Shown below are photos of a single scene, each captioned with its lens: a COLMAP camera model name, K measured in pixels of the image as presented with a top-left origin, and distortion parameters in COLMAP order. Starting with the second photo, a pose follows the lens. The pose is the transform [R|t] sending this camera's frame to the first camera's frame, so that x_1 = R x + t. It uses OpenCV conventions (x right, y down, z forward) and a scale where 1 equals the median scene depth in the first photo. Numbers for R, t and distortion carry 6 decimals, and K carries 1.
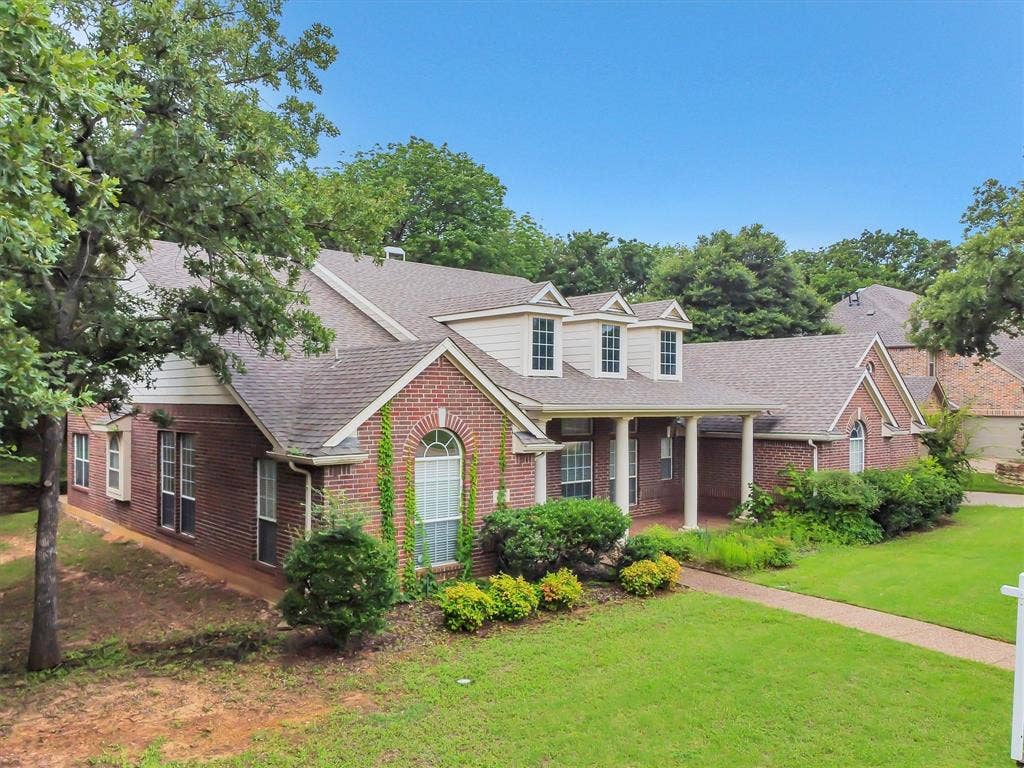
lens RADIAL K [[773.0, 0, 512.0], [0, 773.0, 384.0], [0, 0, 1]] dist [0.002031, 0.001424]
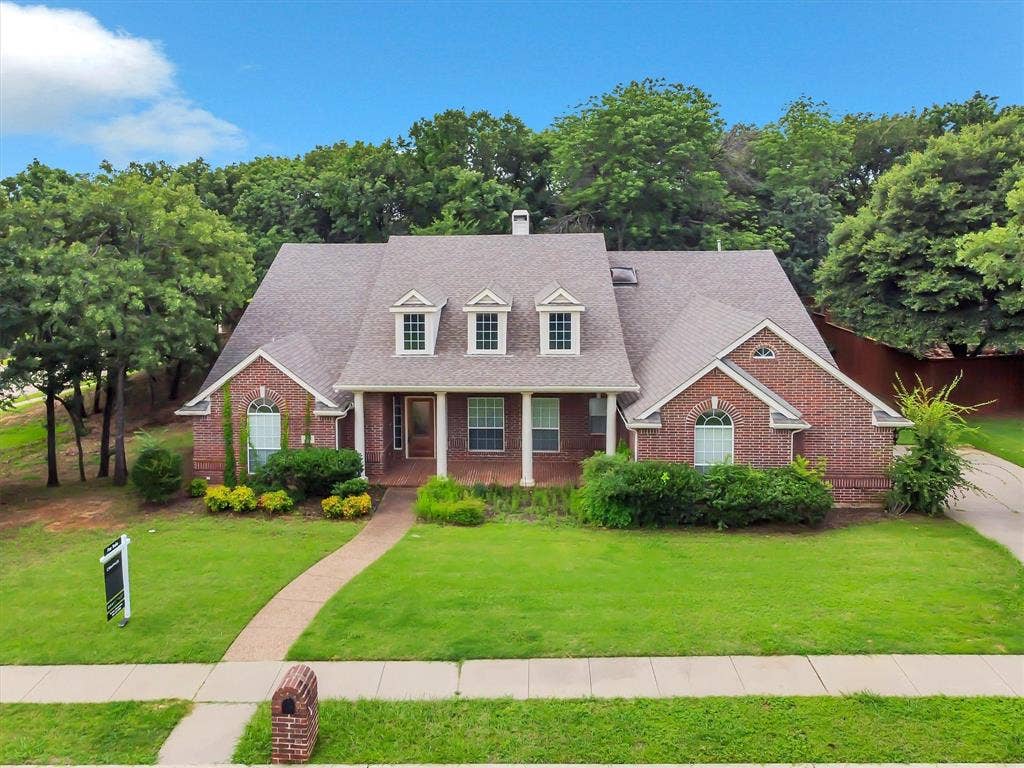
lens RADIAL K [[773.0, 0, 512.0], [0, 773.0, 384.0], [0, 0, 1]] dist [0.002031, 0.001424]
pose [[0.737306, 0.136930, -0.661536, 1.355229], [0.012091, 0.976411, 0.215581, -0.315899], [0.675451, -0.166948, 0.718258, 0.115825]]
